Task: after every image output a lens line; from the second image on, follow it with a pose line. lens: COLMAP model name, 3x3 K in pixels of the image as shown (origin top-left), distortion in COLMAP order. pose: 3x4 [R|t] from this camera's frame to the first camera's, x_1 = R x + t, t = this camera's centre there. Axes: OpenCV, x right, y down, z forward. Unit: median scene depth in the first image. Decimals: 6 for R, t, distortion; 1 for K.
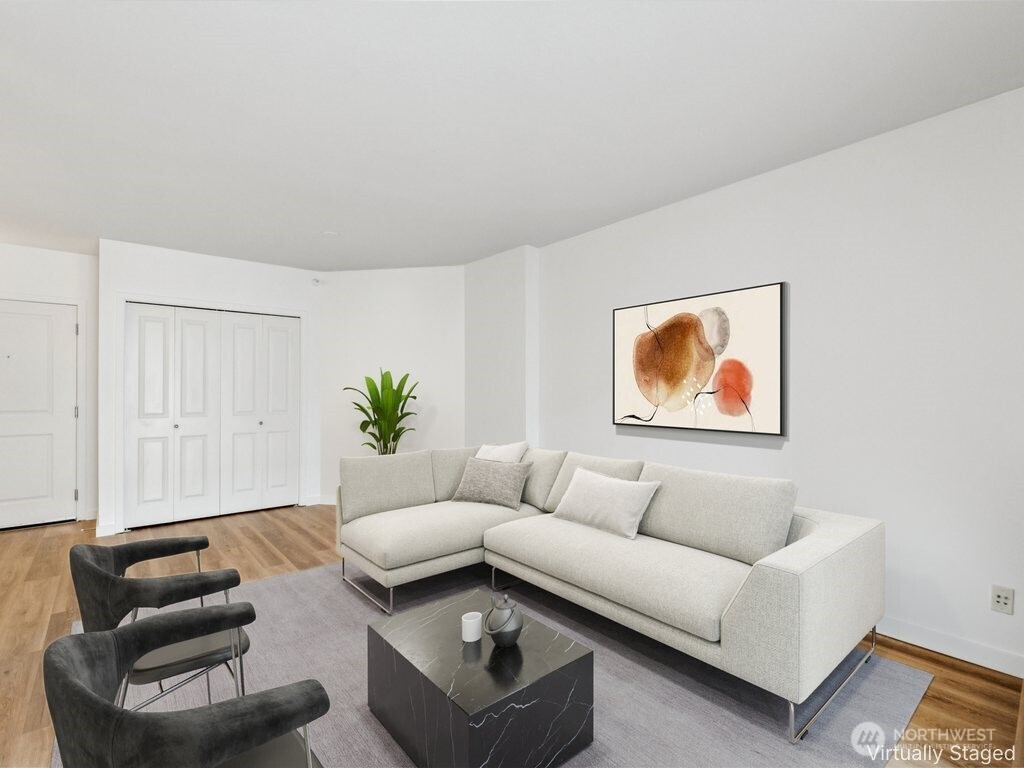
lens RADIAL K [[477.7, 0, 509.8], [0, 477.7, 391.3], [0, 0, 1]] dist [0.004303, 0.000785]
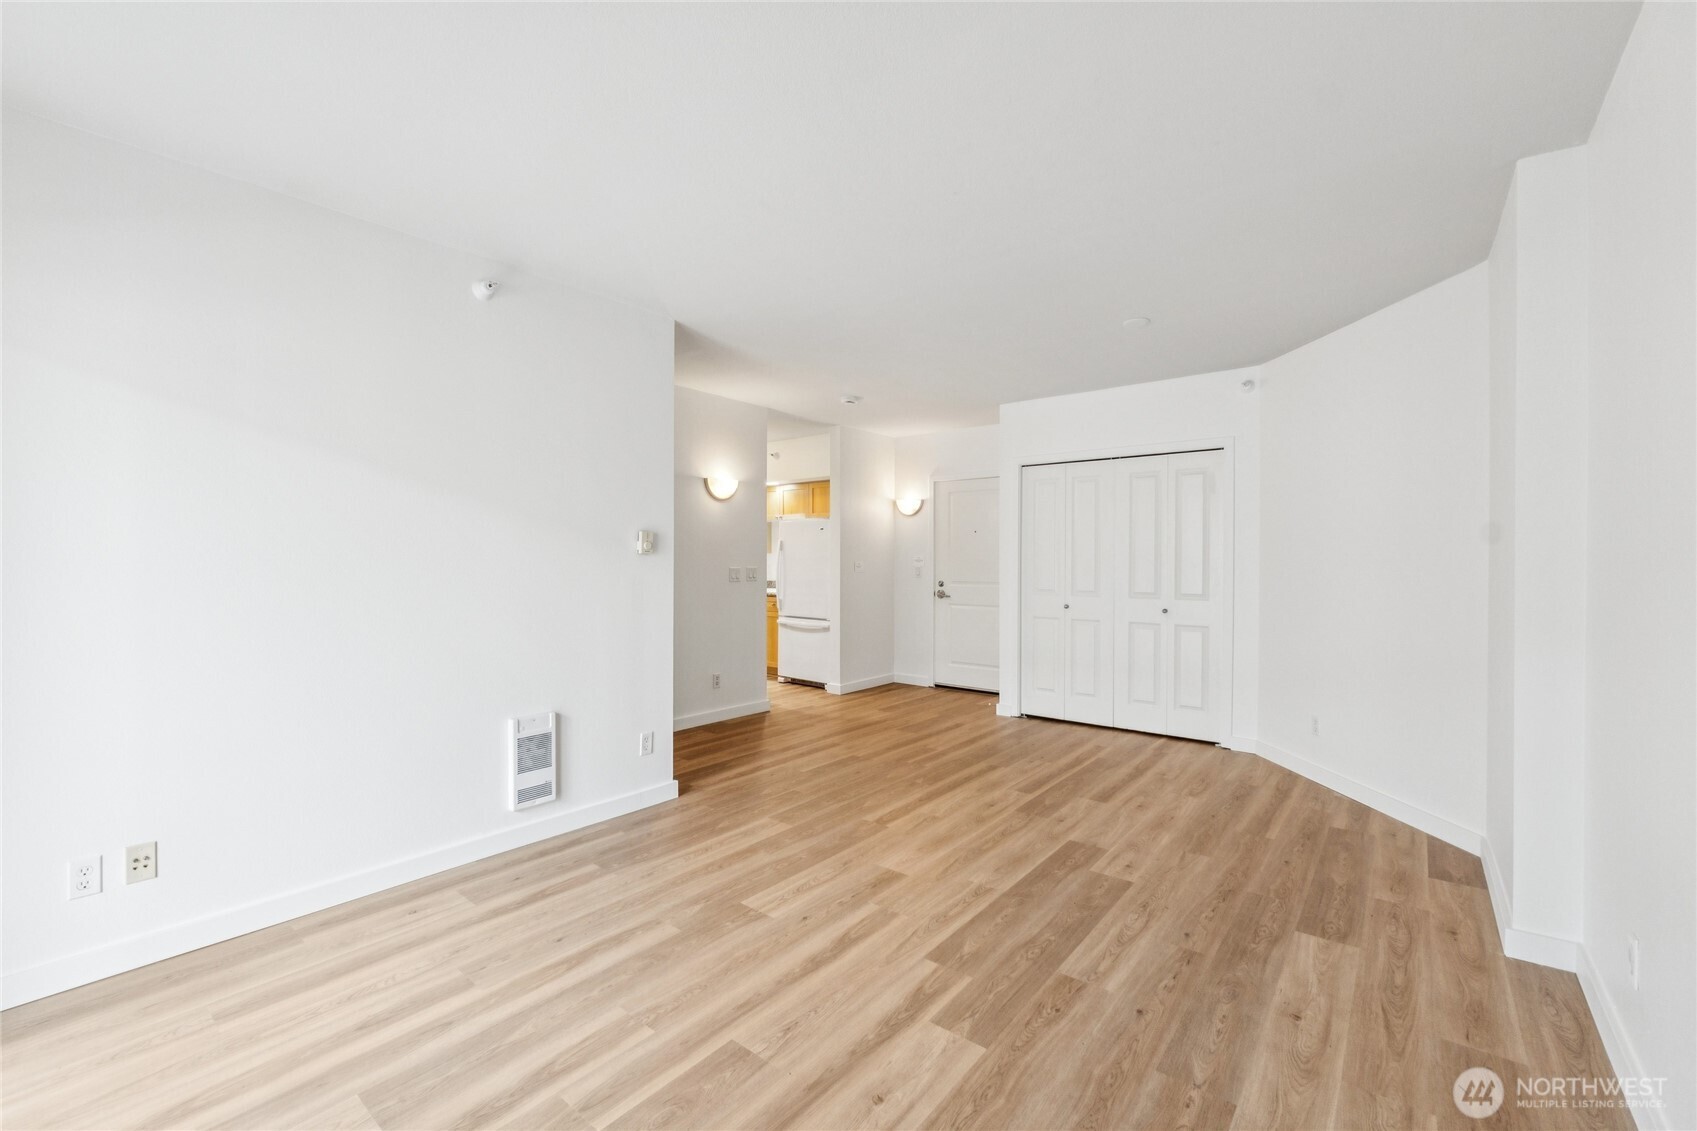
lens RADIAL K [[705.6, 0, 842.1], [0, 705.6, 557.6], [0, 0, 1]] dist [-0.011049, -0.000072]
pose [[0.197830, -0.008167, -0.980202, 0.446566], [-0.004059, 0.999950, -0.009150, 0.000845], [0.980228, 0.005788, 0.197787, 0.396218]]
